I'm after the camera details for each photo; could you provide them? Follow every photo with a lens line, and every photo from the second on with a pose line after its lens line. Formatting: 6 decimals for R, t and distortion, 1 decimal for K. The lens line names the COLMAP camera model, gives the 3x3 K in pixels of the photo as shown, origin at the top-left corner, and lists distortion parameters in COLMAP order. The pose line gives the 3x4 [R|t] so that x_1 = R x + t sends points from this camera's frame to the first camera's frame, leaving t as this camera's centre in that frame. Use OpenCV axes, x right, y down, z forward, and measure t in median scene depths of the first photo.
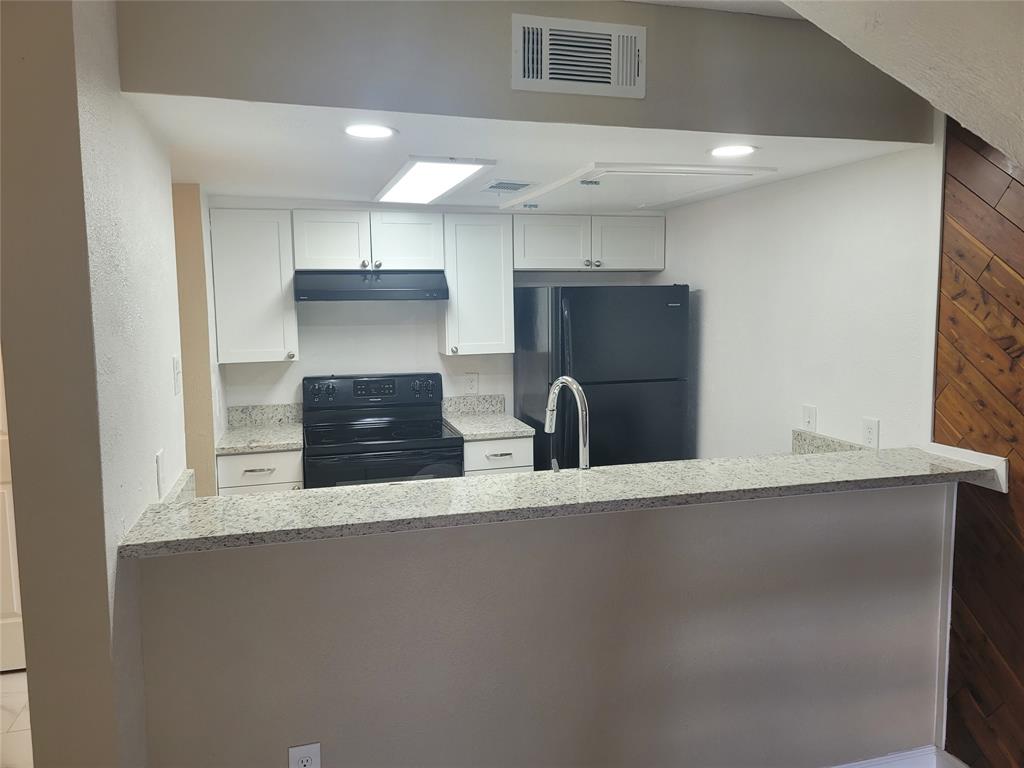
lens RADIAL K [[750.6, 0, 524.4], [0, 750.6, 371.6], [0, 0, 1]] dist [0.079893, -0.057569]
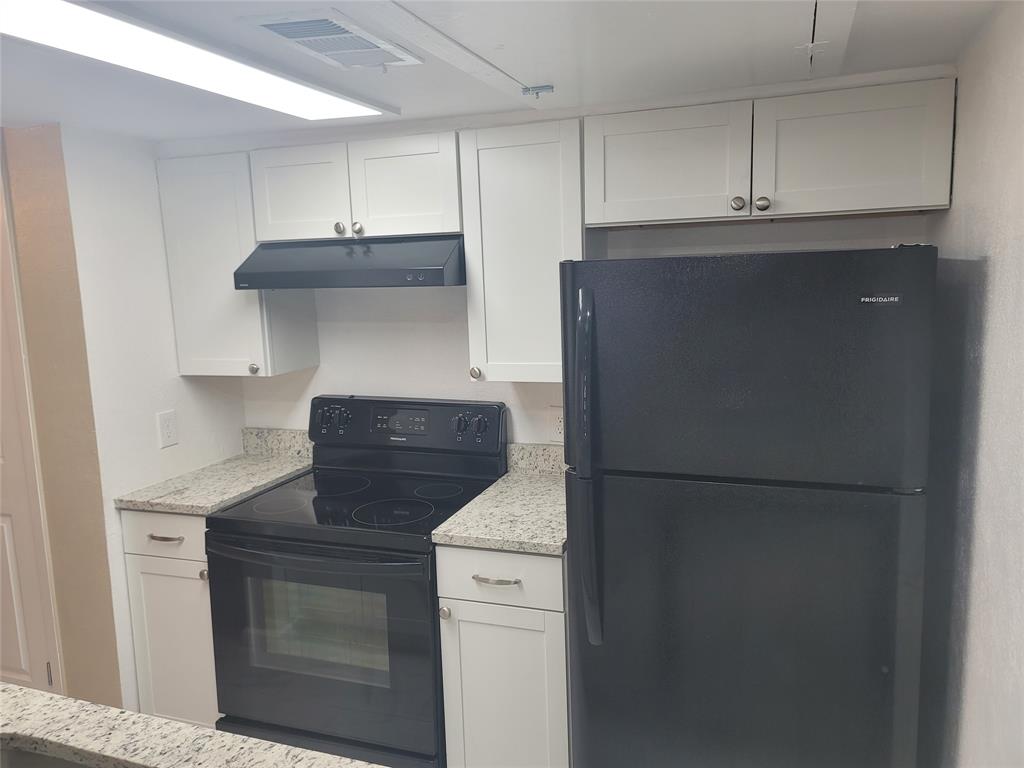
lens RADIAL K [[750.6, 0, 514.4], [0, 750.6, 374.6], [0, 0, 1]] dist [0.079893, -0.057569]
pose [[0.808802, 0.069054, -0.584013, 0.280719], [-0.037732, 0.997129, 0.065647, -0.069956], [0.586870, -0.031060, 0.809086, 0.585402]]
